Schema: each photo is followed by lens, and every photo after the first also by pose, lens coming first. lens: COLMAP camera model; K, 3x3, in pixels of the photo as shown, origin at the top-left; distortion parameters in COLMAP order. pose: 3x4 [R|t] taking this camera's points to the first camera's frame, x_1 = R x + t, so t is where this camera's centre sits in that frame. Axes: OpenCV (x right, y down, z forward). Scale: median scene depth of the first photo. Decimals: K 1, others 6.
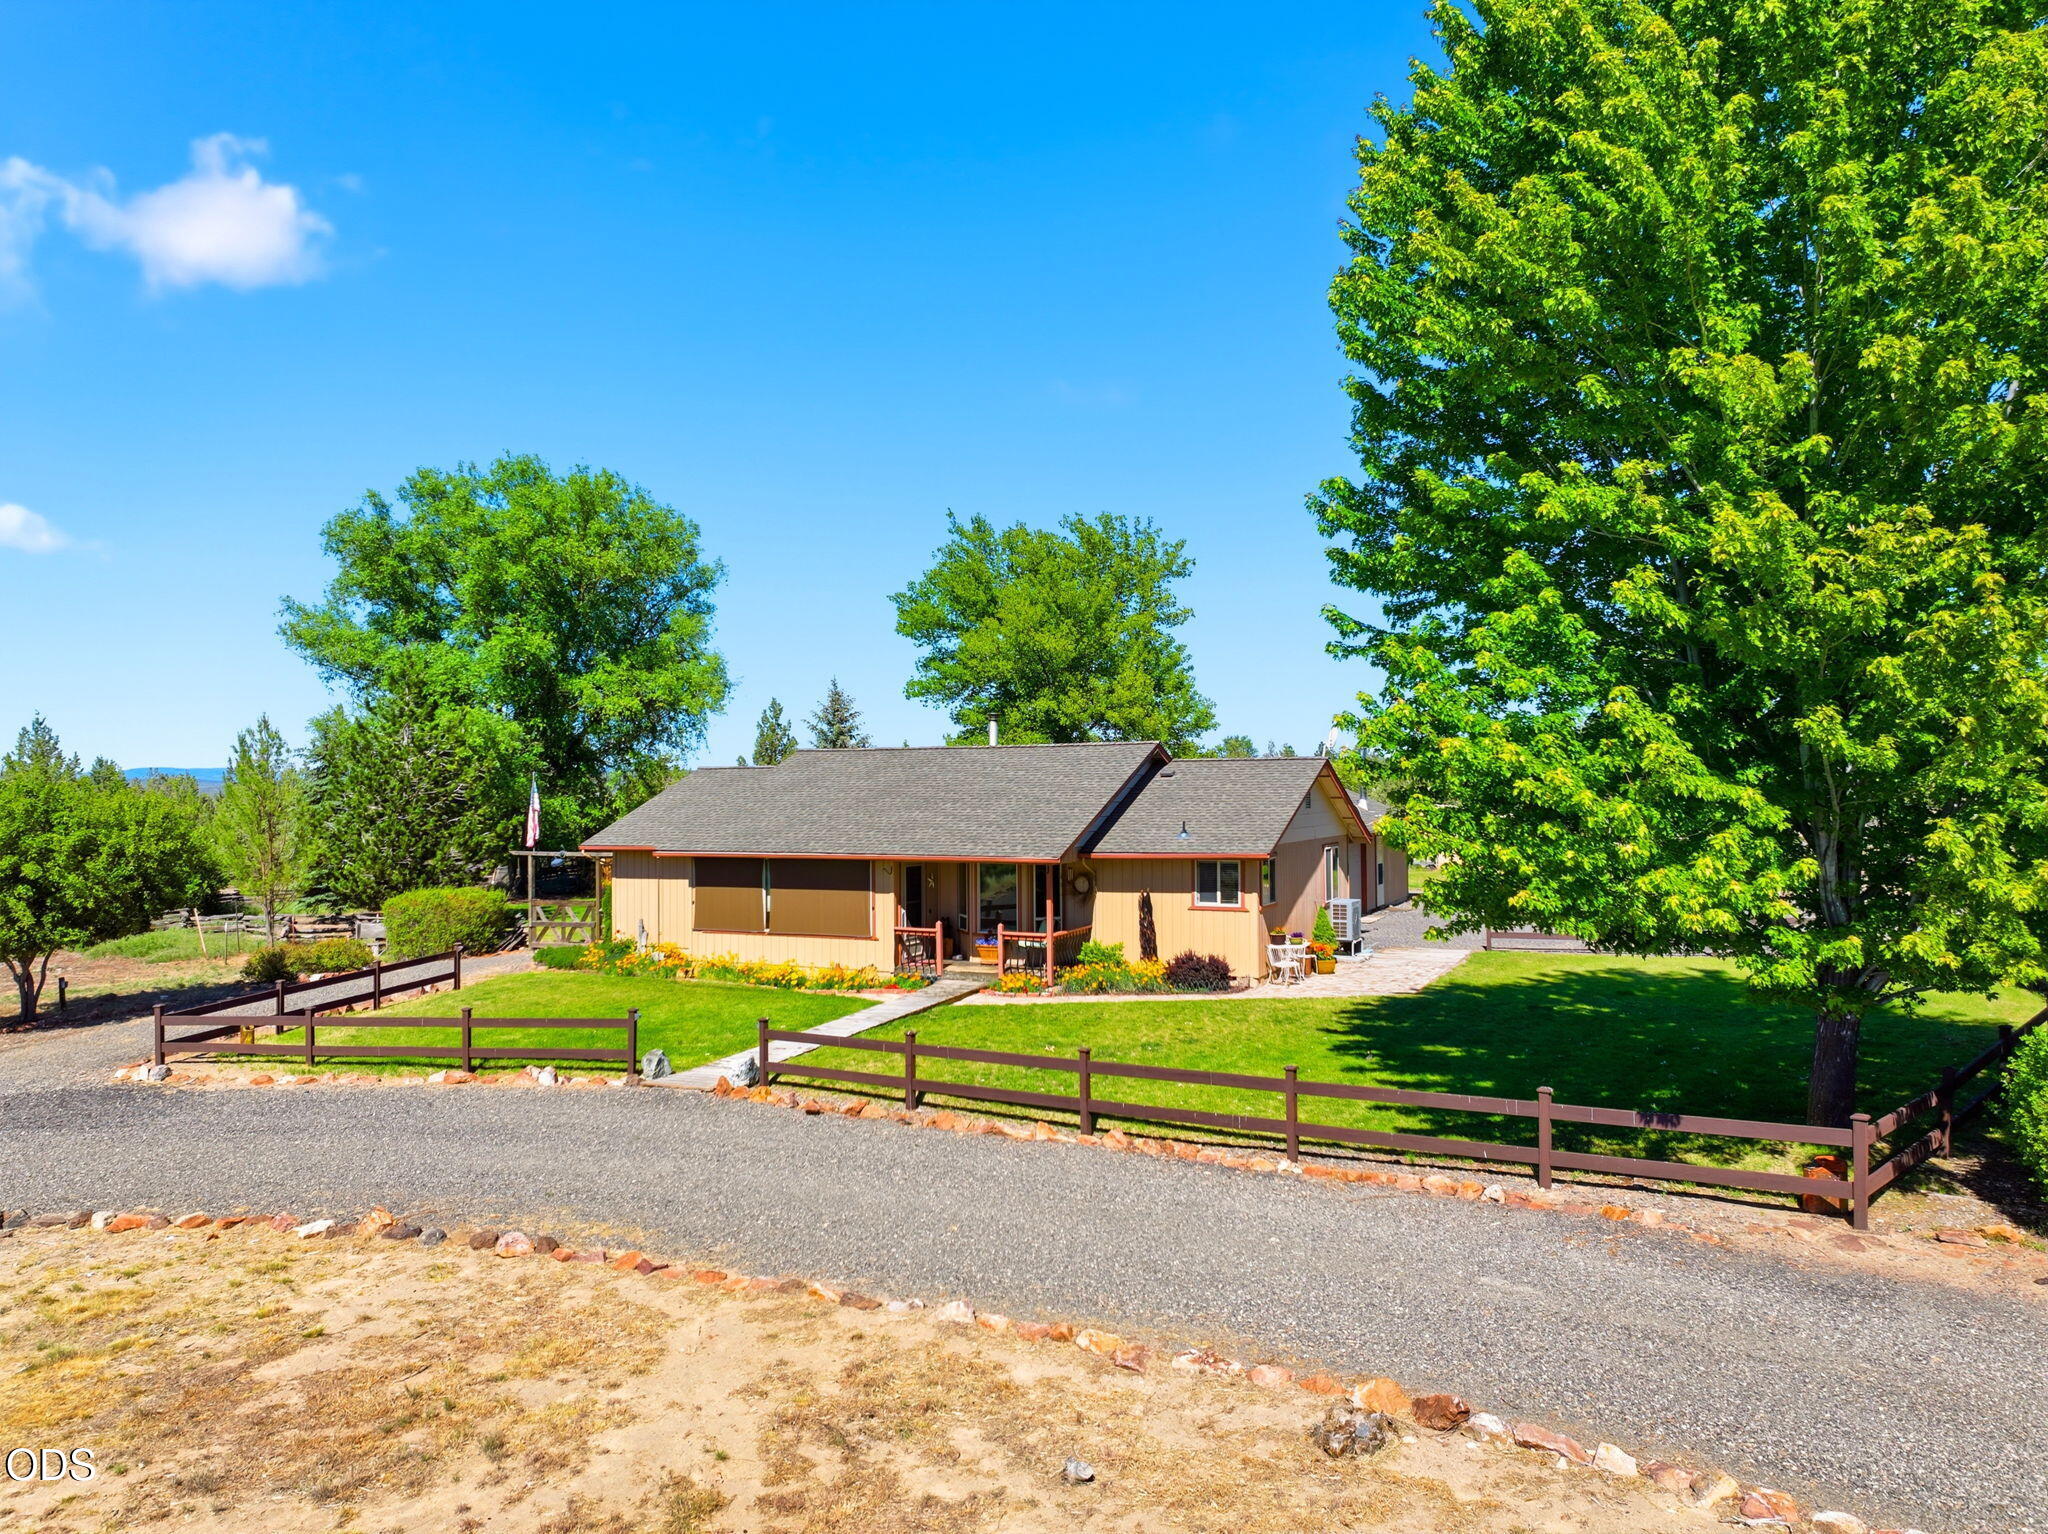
lens RADIAL K [[1462.8, 0, 1021.0], [0, 1462.8, 776.5], [0, 0, 1]] dist [0.050856, 0.013884]
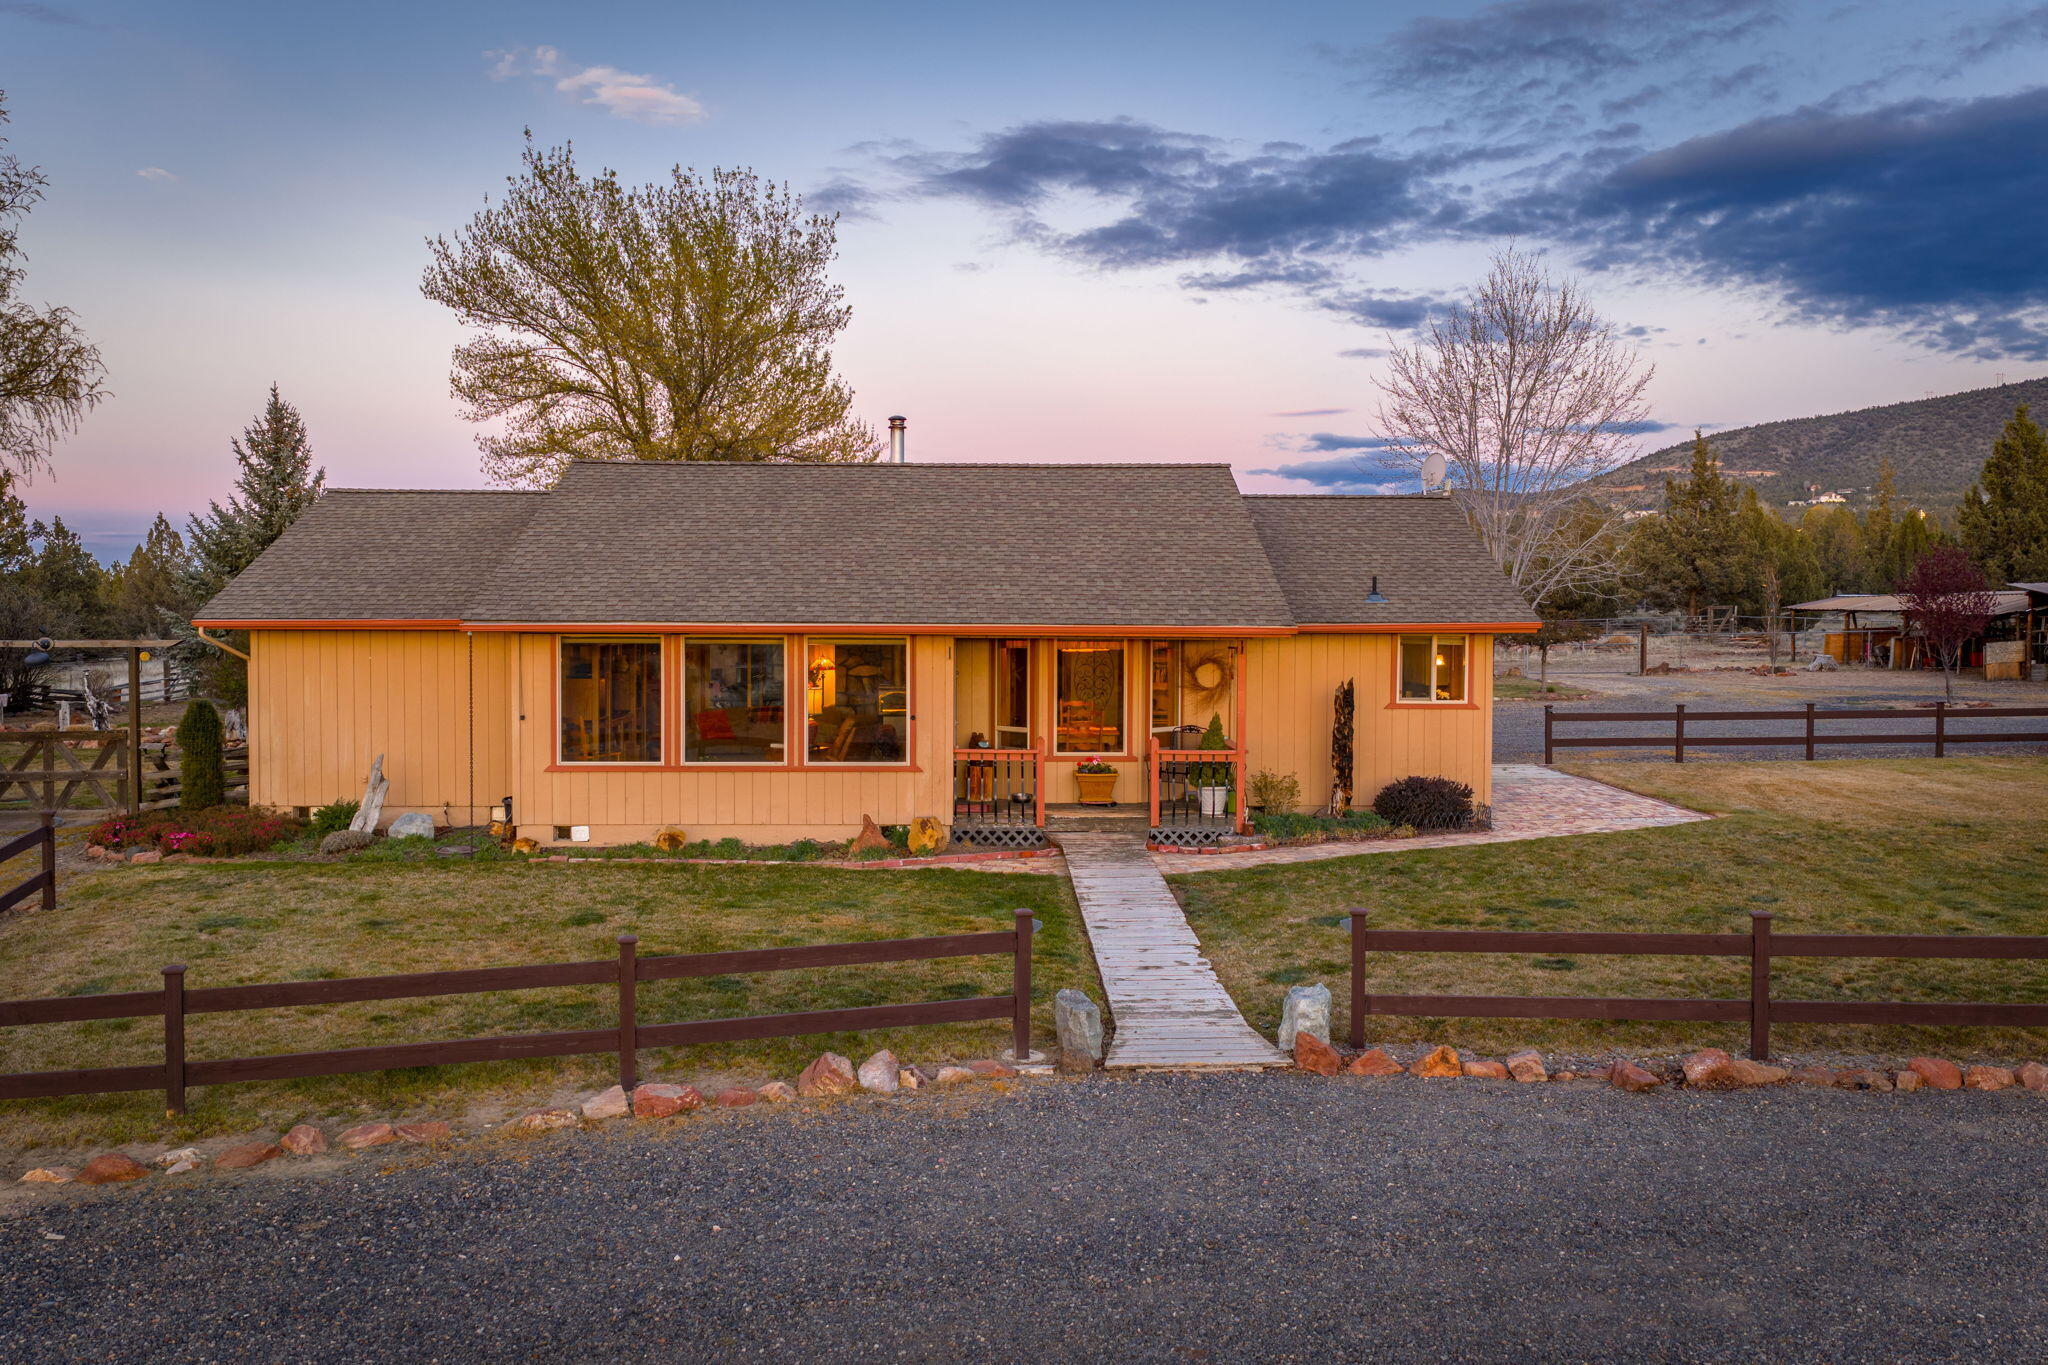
lens RADIAL K [[1712.8, 0, 1025.8], [0, 1712.8, 673.0], [0, 0, 1]] dist [0.045008, -0.078858]
pose [[0.883222, -0.008276, 0.468882, -0.364553], [-0.013228, 0.999007, 0.042550, 0.039978], [-0.468768, -0.043784, 0.882235, 0.356103]]
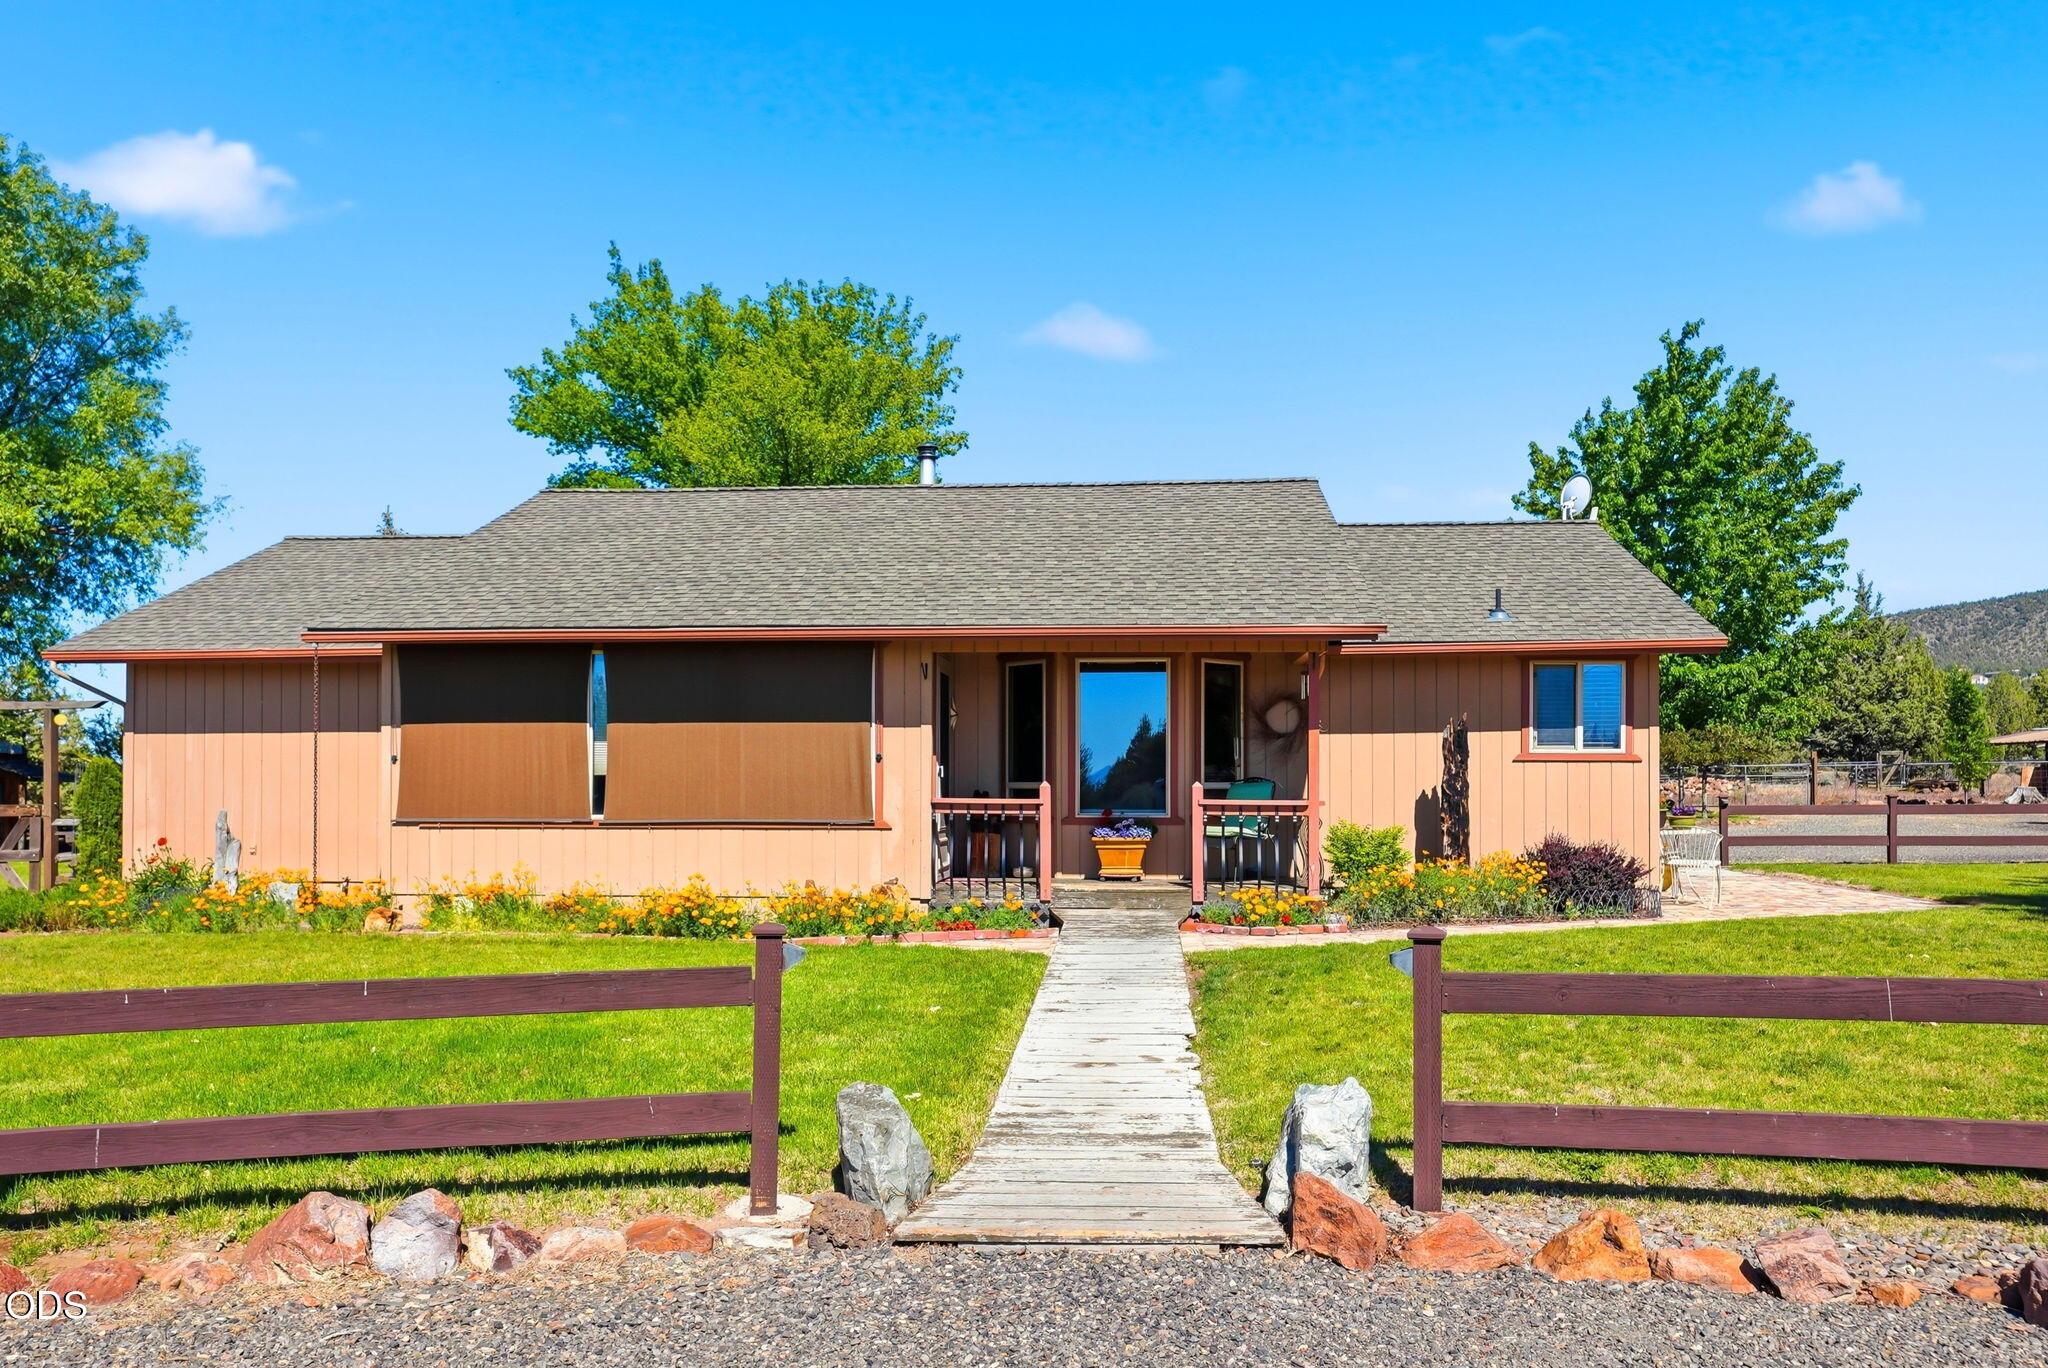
lens RADIAL K [[1549.9, 0, 1029.9], [0, 1549.9, 782.6], [0, 0, 1]] dist [0.014240, 0.009871]
pose [[0.928535, 0.010833, 0.371087, -0.224209], [-0.011095, 0.999937, -0.001428, 0.092708], [-0.371079, -0.002791, 0.928597, 0.513969]]
